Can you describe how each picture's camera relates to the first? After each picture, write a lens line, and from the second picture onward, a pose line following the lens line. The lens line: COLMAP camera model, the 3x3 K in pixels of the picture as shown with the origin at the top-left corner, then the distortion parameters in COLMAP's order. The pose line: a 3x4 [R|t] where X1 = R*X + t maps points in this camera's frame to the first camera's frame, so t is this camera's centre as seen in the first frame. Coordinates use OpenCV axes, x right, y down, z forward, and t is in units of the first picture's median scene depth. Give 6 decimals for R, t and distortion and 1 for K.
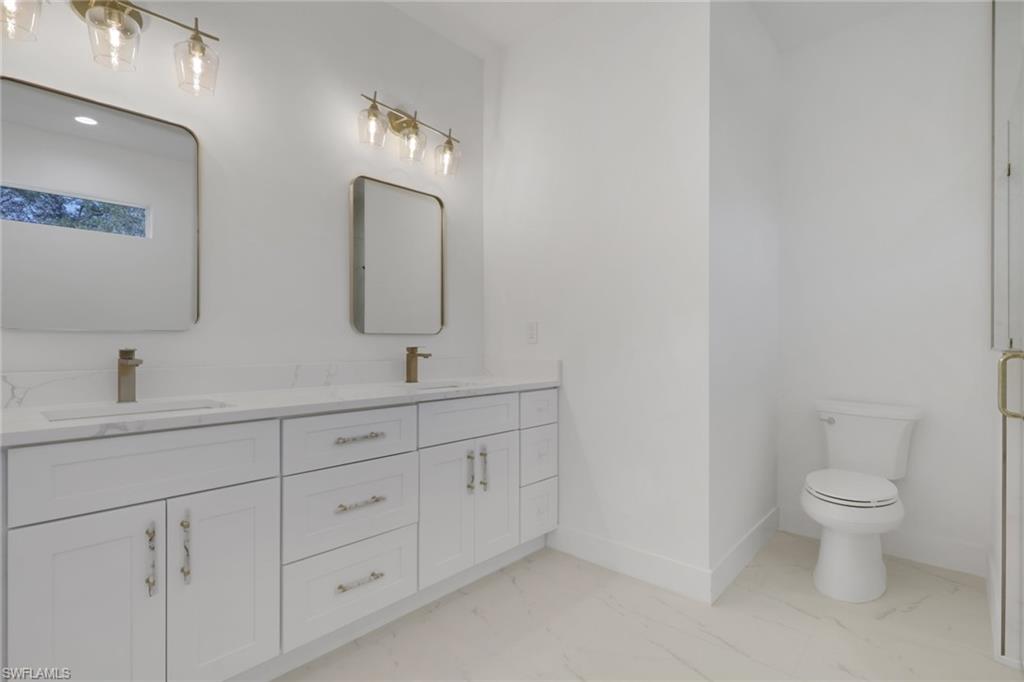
lens RADIAL K [[496.3, 0, 509.3], [0, 496.3, 344.1], [0, 0, 1]] dist [0.001258, -0.000080]
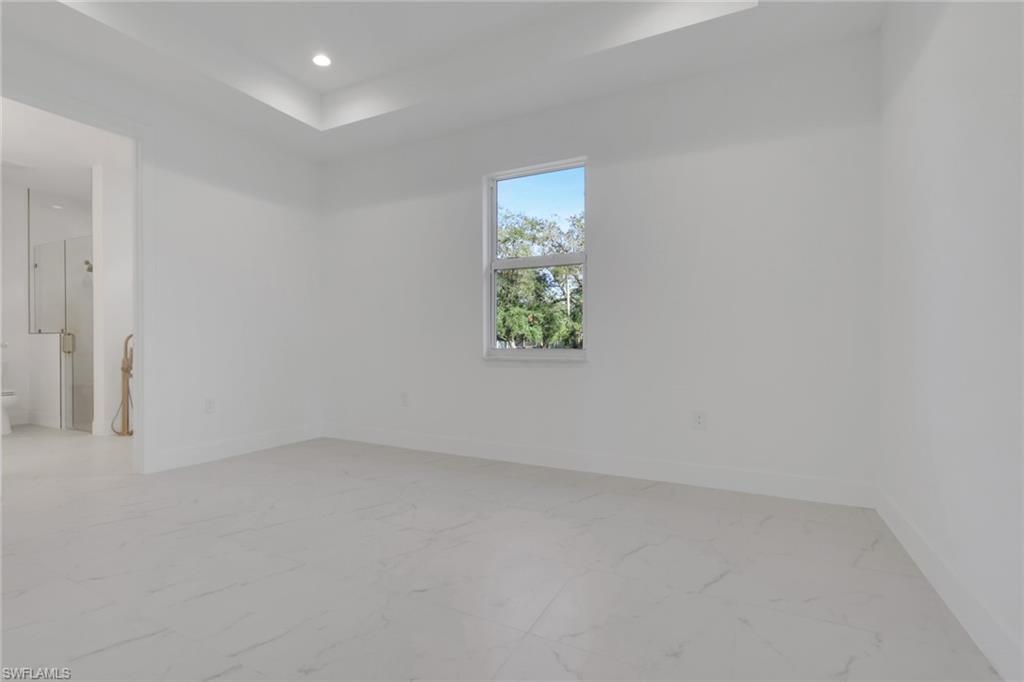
lens RADIAL K [[511.0, 0, 460.4], [0, 511.0, 343.6], [0, 0, 1]] dist [0.001653, 0.000282]
pose [[-0.232021, -0.003677, 0.972704, -1.926190], [0.001421, 0.999991, 0.004119, 0.047781], [-0.972710, 0.002338, -0.232013, -0.506666]]
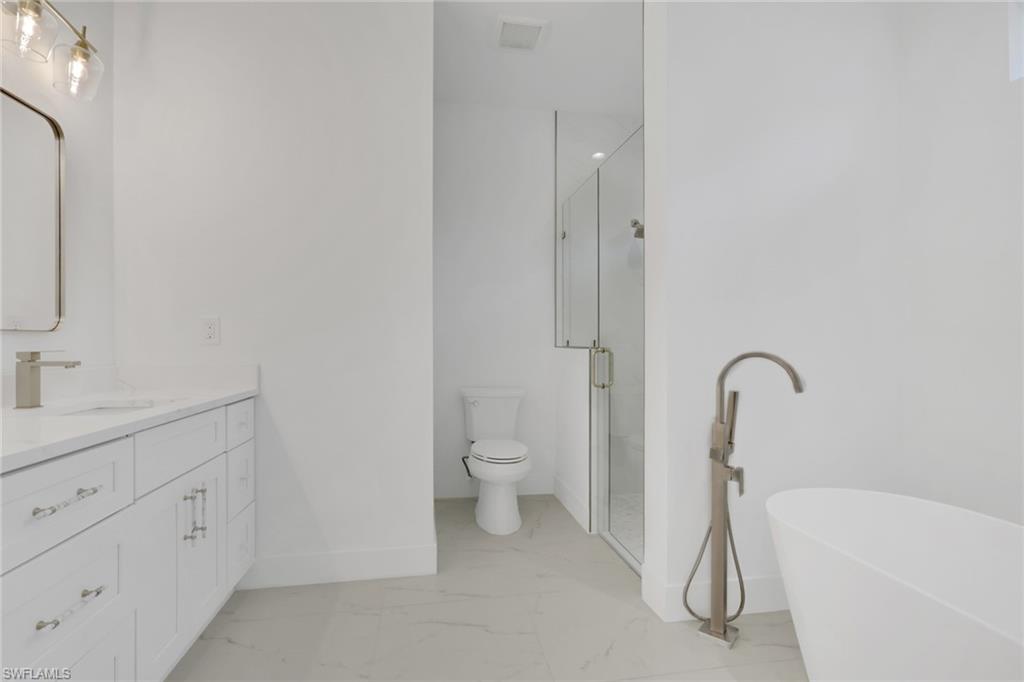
lens RADIAL K [[496.3, 0, 509.3], [0, 496.3, 344.1], [0, 0, 1]] dist [0.001258, -0.000080]
pose [[0.606685, -0.002551, 0.794938, -0.335115], [0.000382, 0.999996, 0.002917, -0.005114], [-0.794942, -0.001466, 0.606683, 0.145366]]
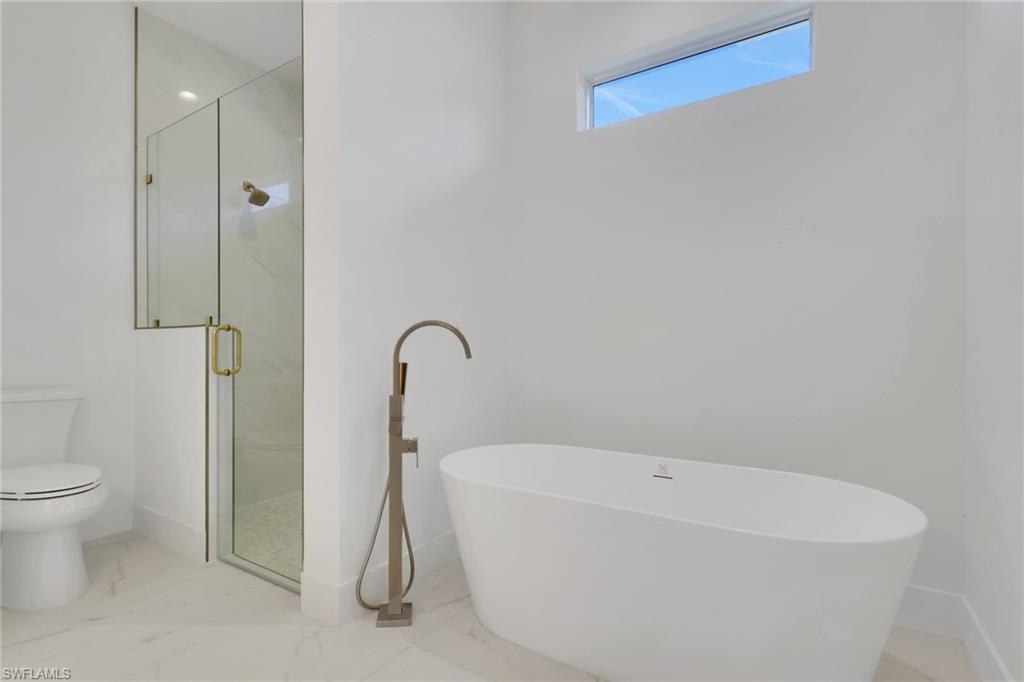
lens RADIAL K [[496.3, 0, 509.3], [0, 496.3, 344.1], [0, 0, 1]] dist [0.001258, -0.000080]
pose [[-0.169149, 0.004413, 0.985581, -0.284993], [0.001195, 0.999990, -0.004272, 0.045142], [-0.985590, 0.000456, -0.169152, 0.304706]]
